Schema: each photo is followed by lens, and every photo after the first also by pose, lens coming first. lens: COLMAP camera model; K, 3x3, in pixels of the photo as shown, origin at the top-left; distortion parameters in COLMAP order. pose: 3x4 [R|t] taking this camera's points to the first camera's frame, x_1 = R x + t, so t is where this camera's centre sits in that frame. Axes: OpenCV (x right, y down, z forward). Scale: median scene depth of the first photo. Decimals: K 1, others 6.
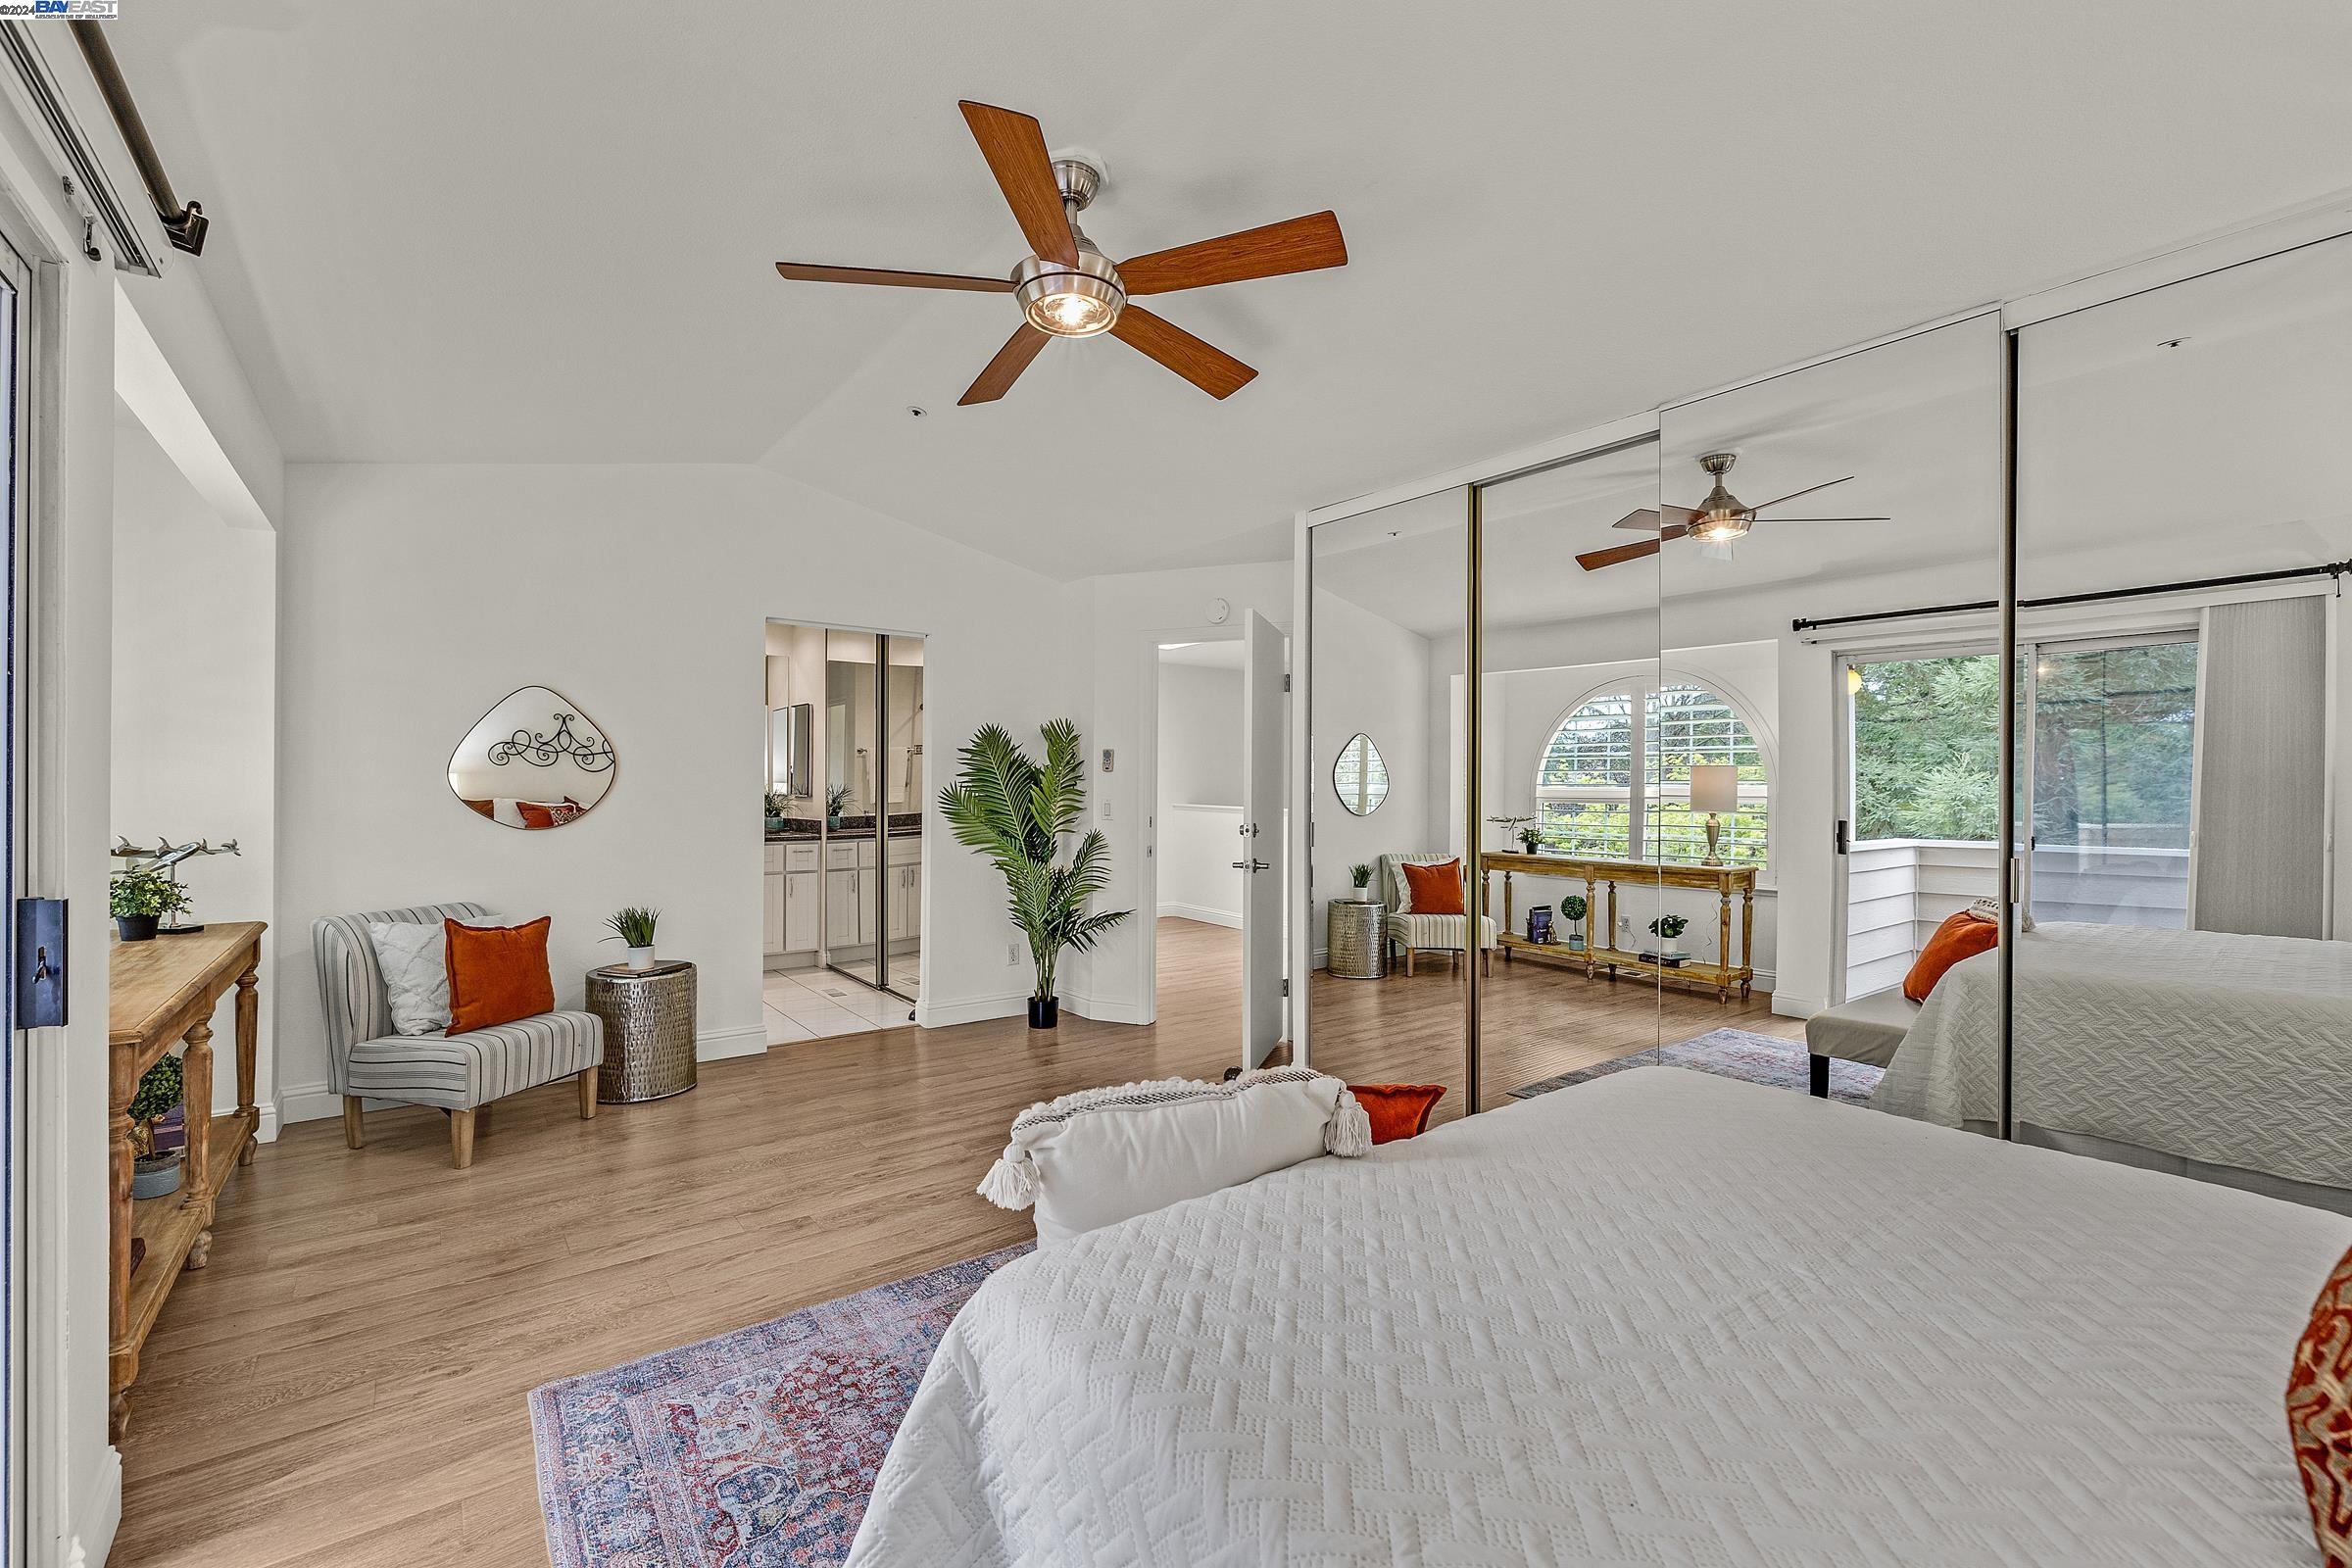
lens RADIAL K [[981.1, 0, 1170.6], [0, 981.1, 789.1], [0, 0, 1]] dist [0.000230, -0.000242]
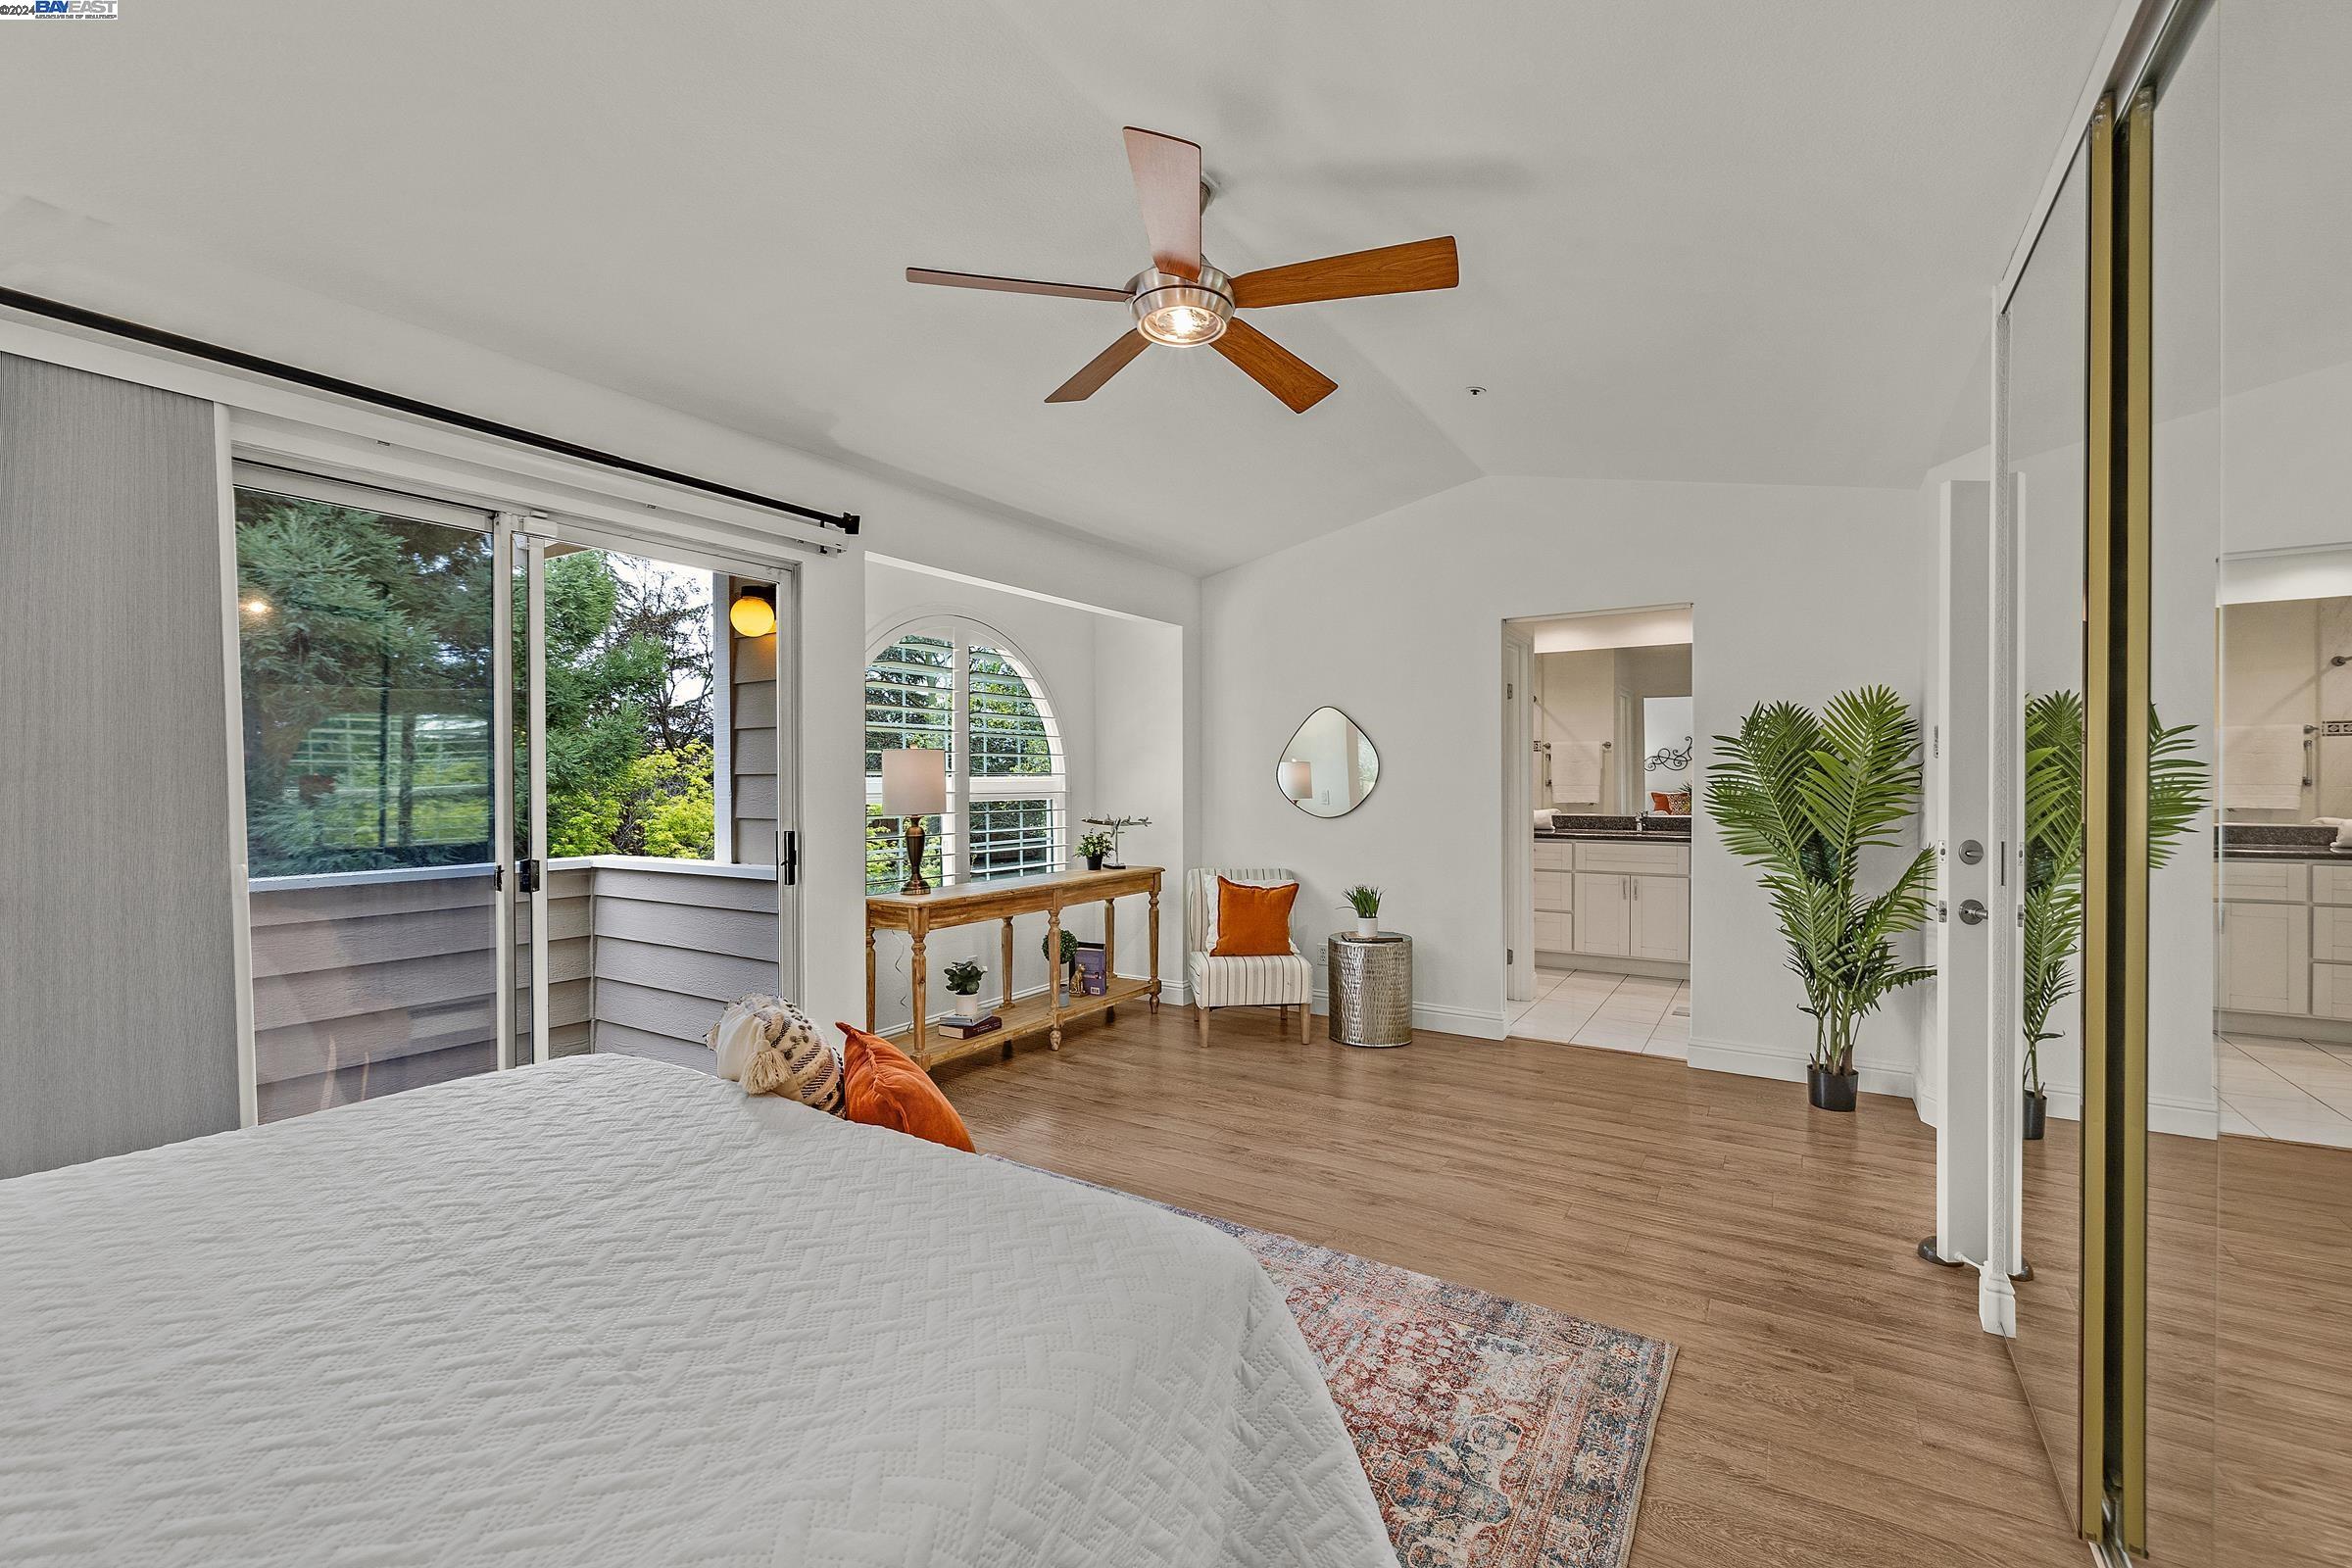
lens RADIAL K [[981.1, 0, 1170.6], [0, 981.1, 789.1], [0, 0, 1]] dist [0.000230, -0.000242]
pose [[0.346292, -0.001530, -0.938126, 0.503821], [0.003231, 0.999995, -0.000438, 0.003437], [0.938121, -0.002880, 0.346295, 0.365092]]
